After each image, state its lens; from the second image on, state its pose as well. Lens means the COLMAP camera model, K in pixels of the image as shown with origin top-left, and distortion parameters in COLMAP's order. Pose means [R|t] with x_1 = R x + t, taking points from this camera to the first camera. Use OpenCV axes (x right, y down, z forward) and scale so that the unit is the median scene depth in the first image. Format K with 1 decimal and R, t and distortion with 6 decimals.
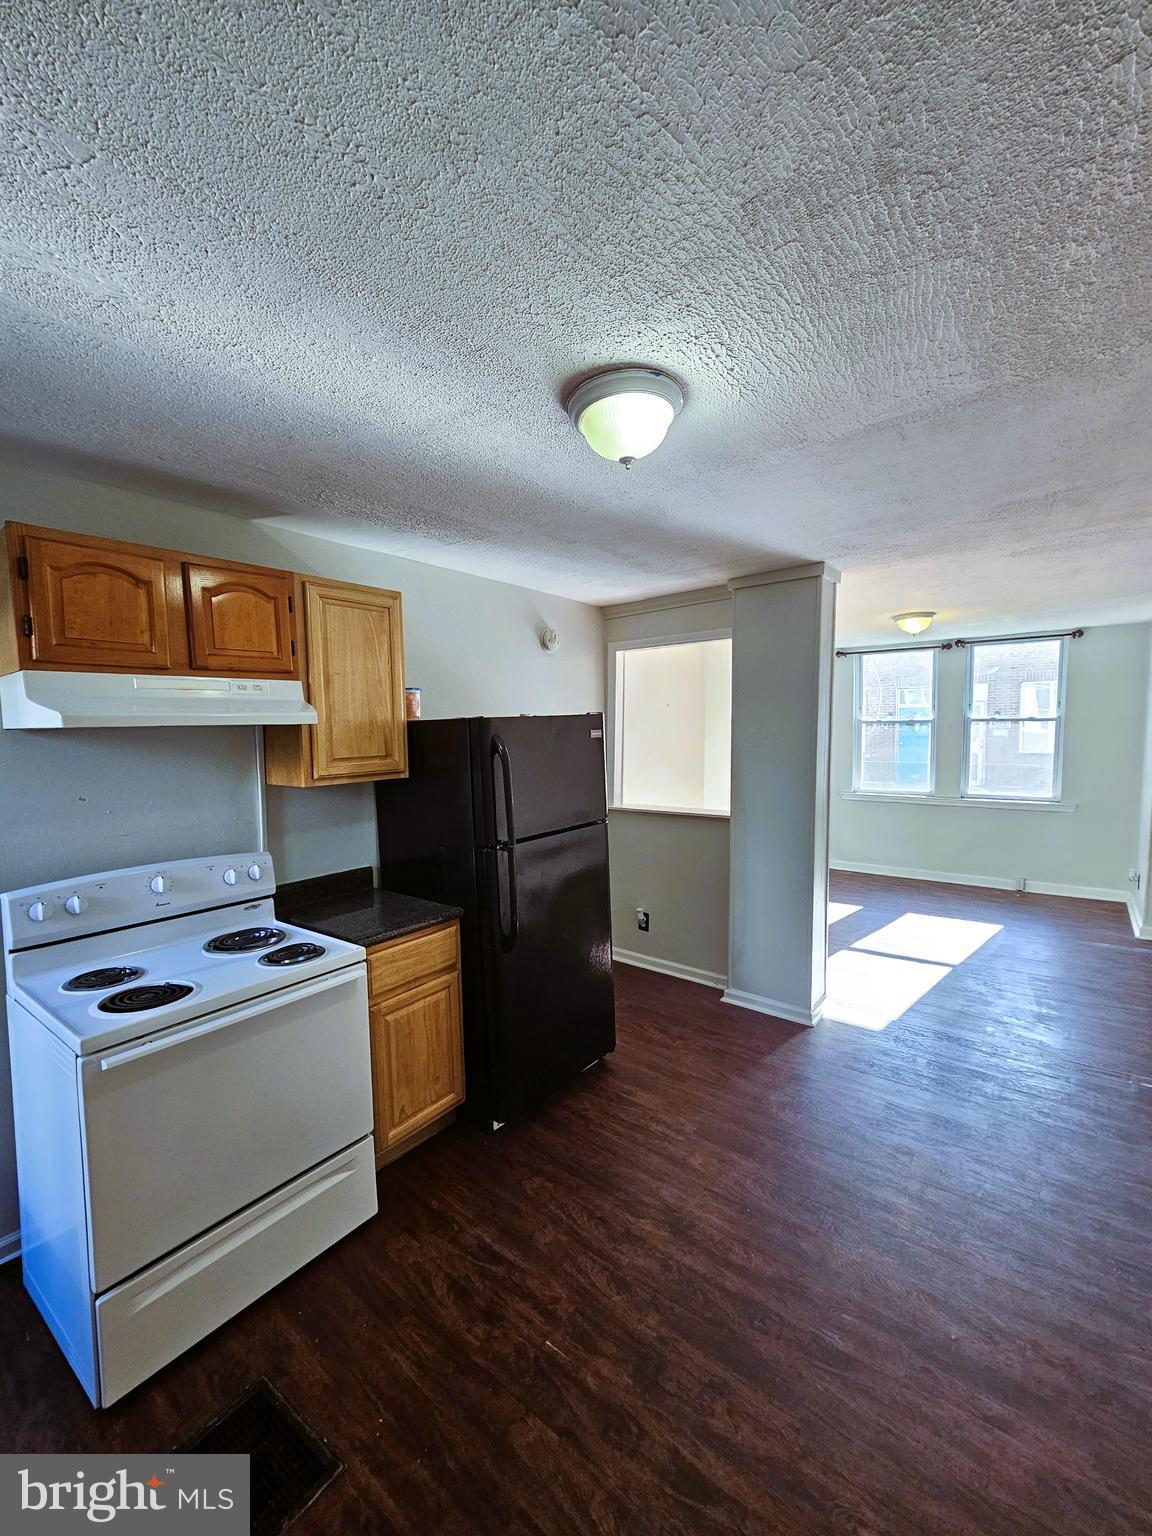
lens RADIAL K [[637.4, 0, 580.0], [0, 637.4, 762.2], [0, 0, 1]] dist [0.004979, -0.001538]
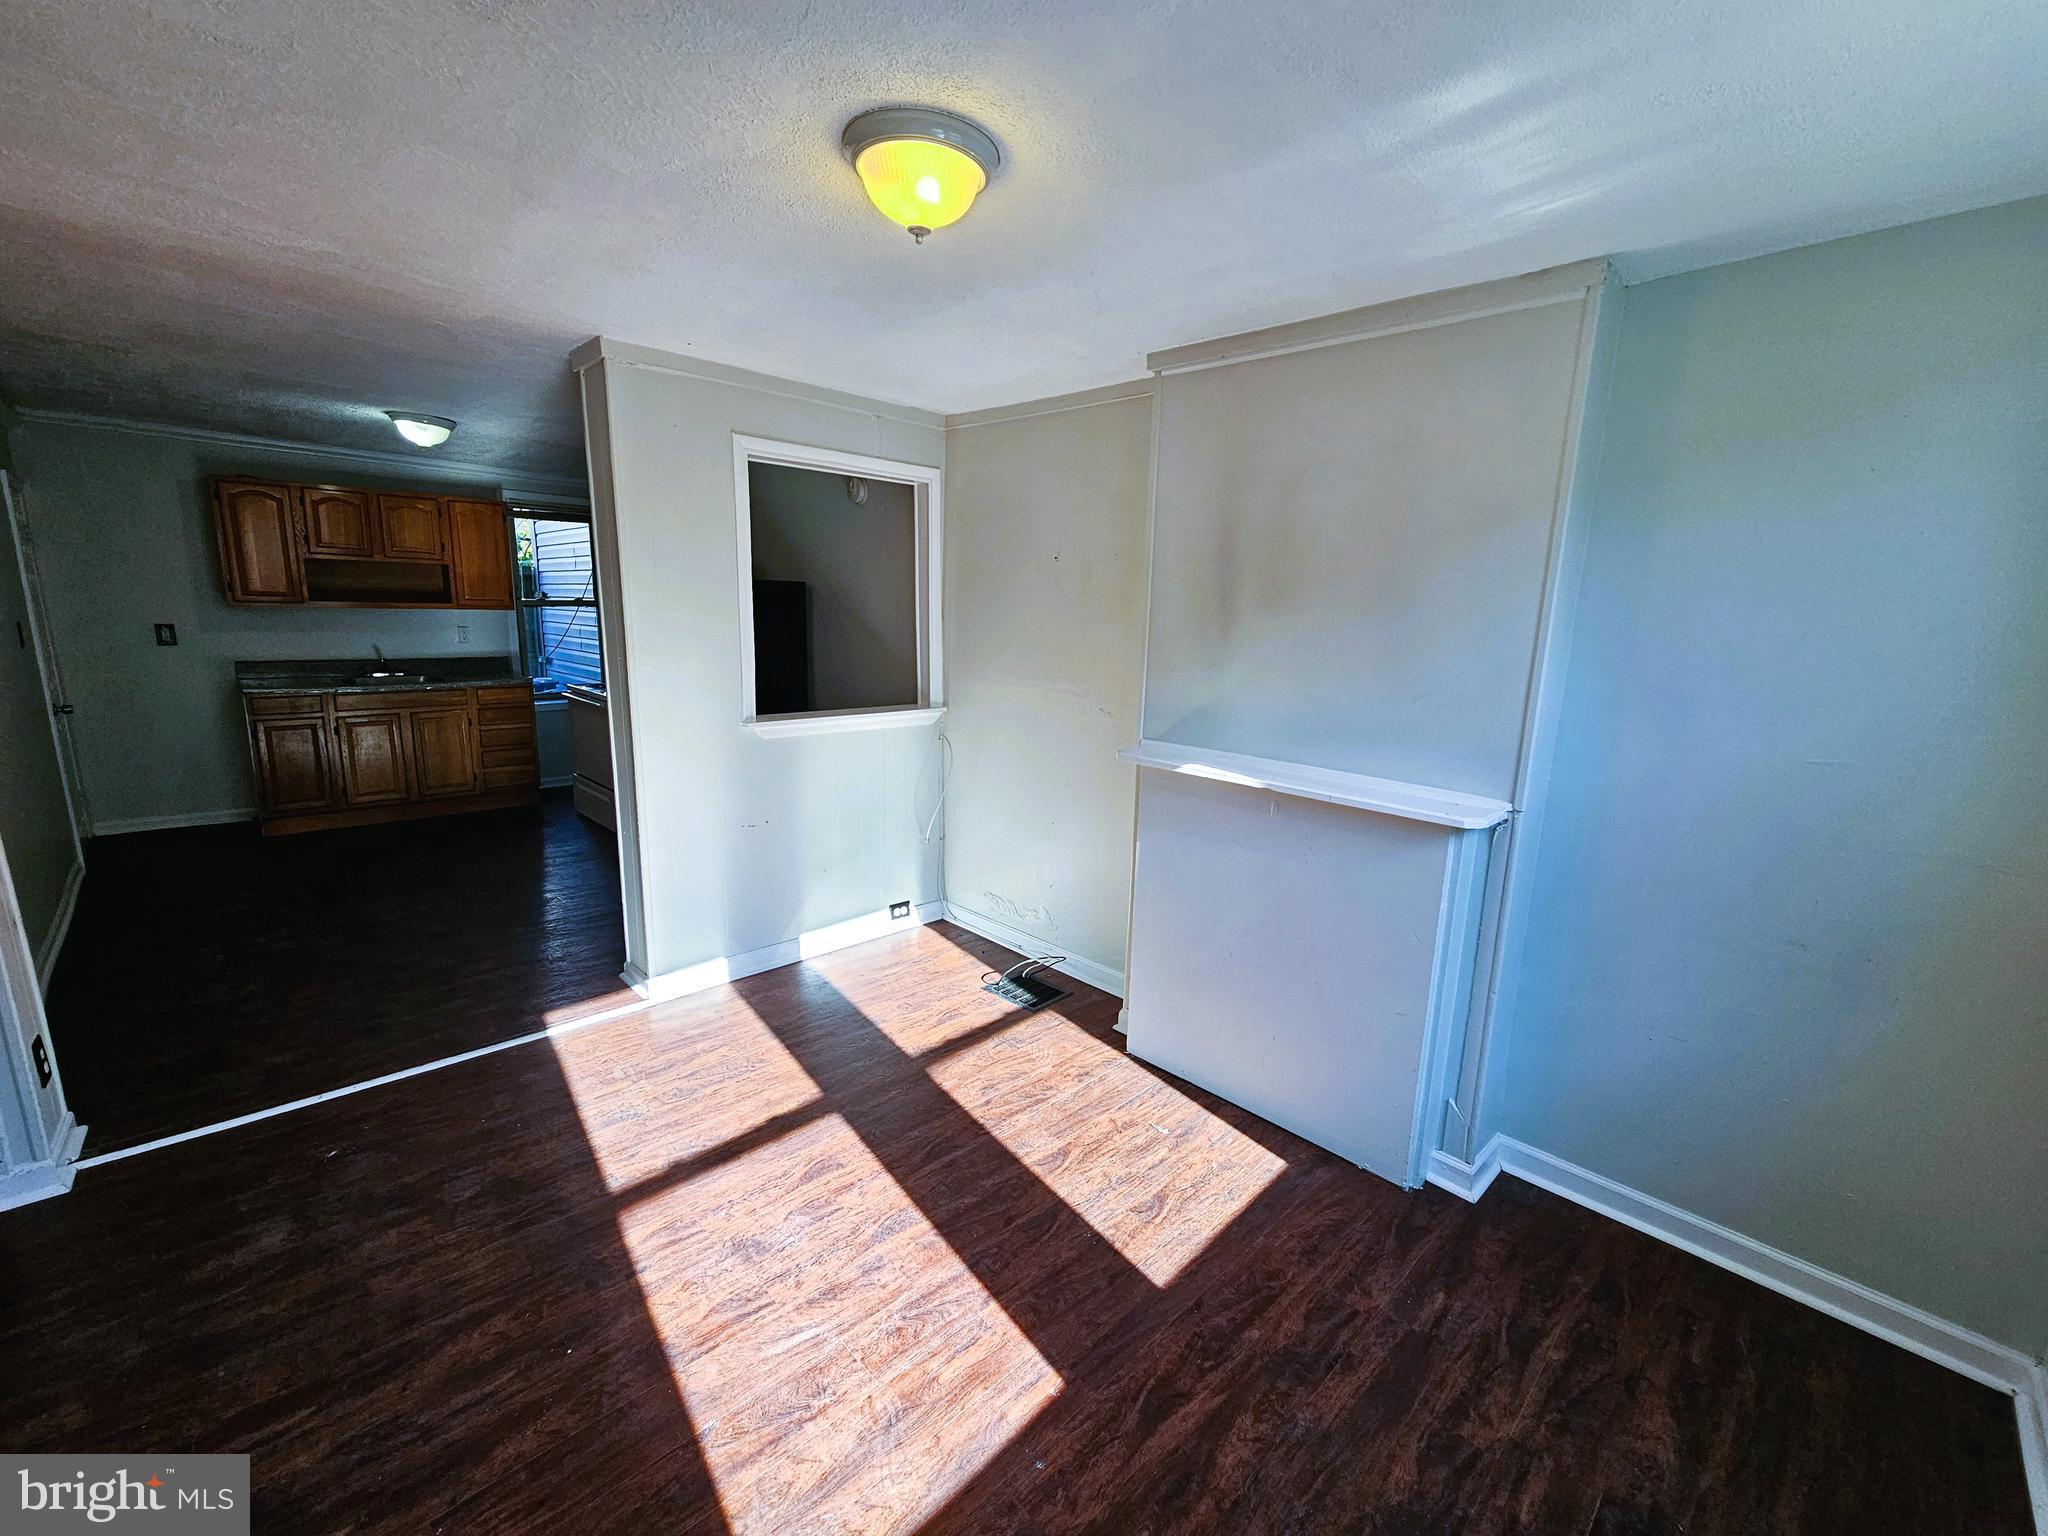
lens RADIAL K [[849.8, 0, 1037.8], [0, 849.8, 758.4], [0, 0, 1]] dist [0.004979, -0.001538]
pose [[-0.131827, 0.197264, -0.971447, 0.674027], [-0.080216, 0.974662, 0.208803, -0.057639], [0.988022, 0.105452, -0.112664, 0.850695]]
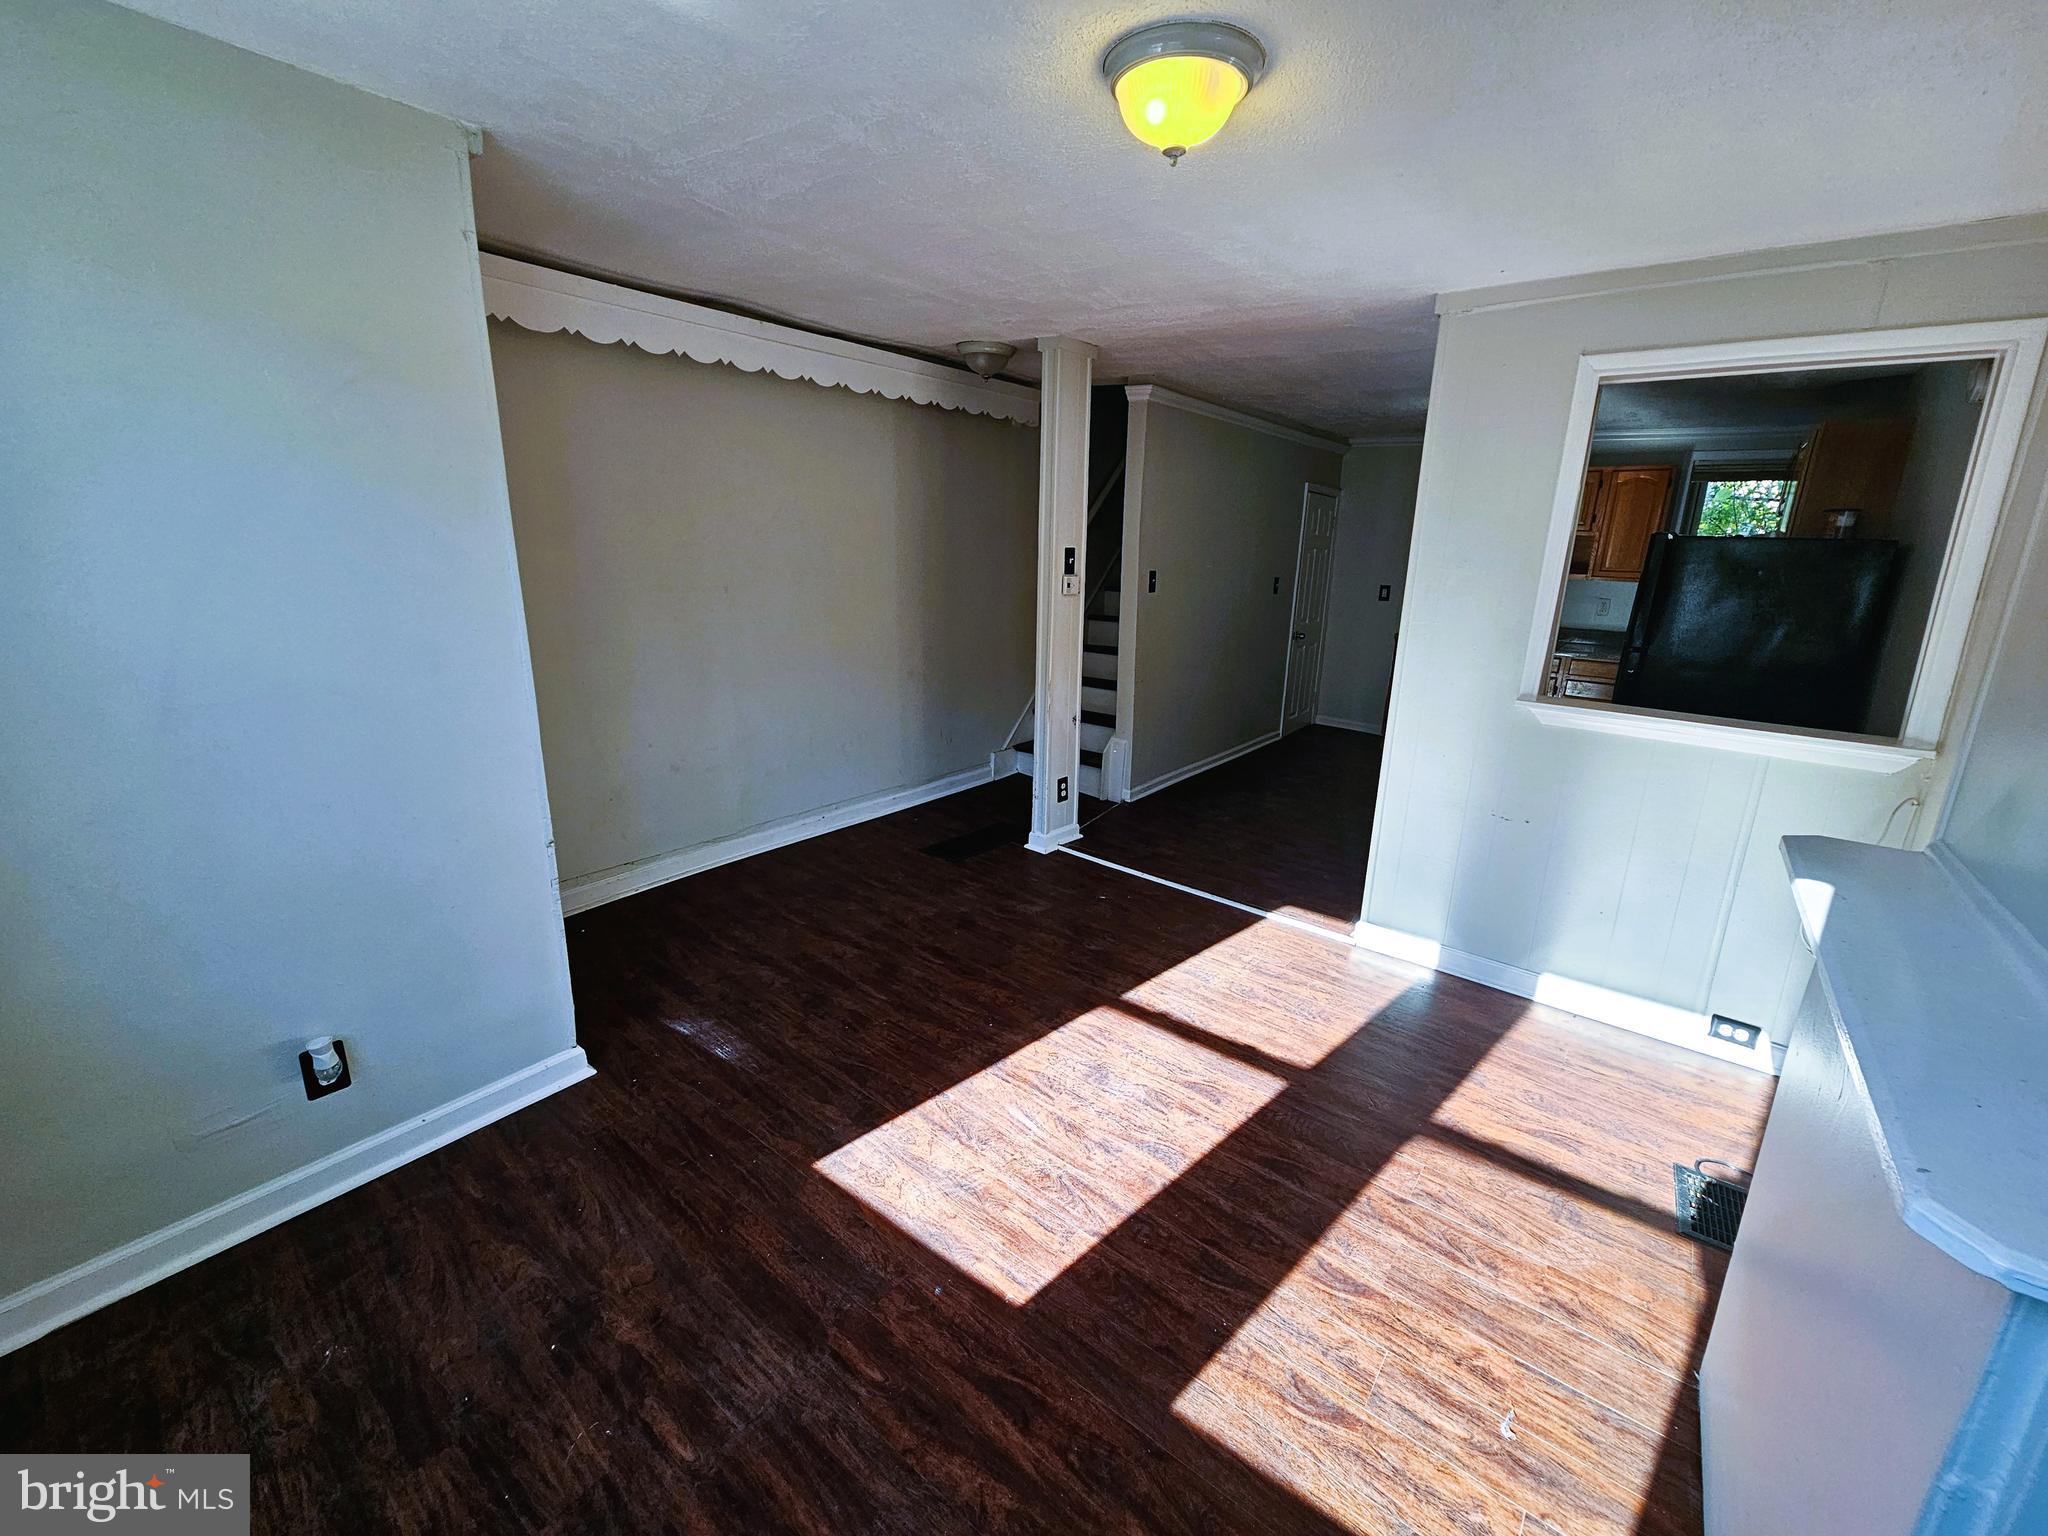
lens RADIAL K [[849.8, 0, 1000.8], [0, 849.8, 749.0], [0, 0, 1]] dist [0.004979, -0.001538]
pose [[-0.999600, -0.017966, 0.021841, 0.445086], [-0.010826, 0.956549, 0.291371, -0.059101], [-0.026127, 0.291018, -0.956361, 1.066136]]
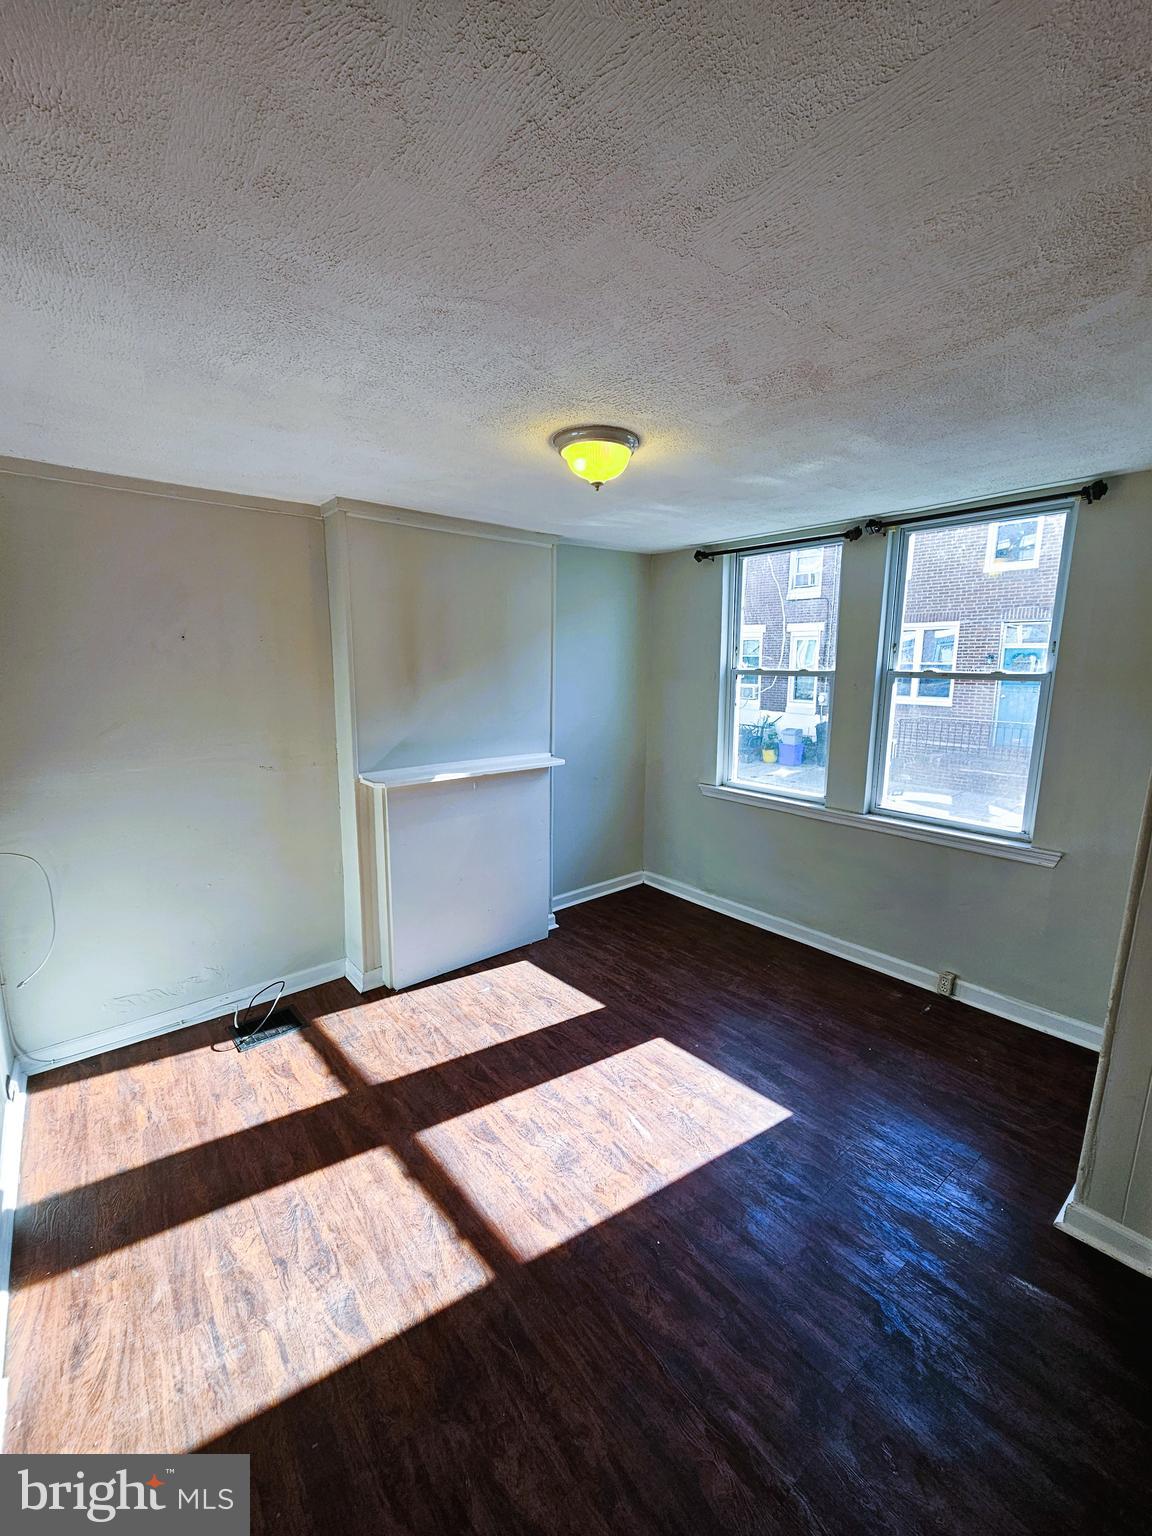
lens RADIAL K [[637.4, 0, 576.8], [0, 637.4, 759.7], [0, 0, 1]] dist [0.004979, -0.001538]
pose [[0.976373, 0.055888, -0.208740, 0.469501], [-0.034279, 0.993803, 0.105740, -0.042249], [0.213356, -0.096087, 0.972238, 0.413954]]
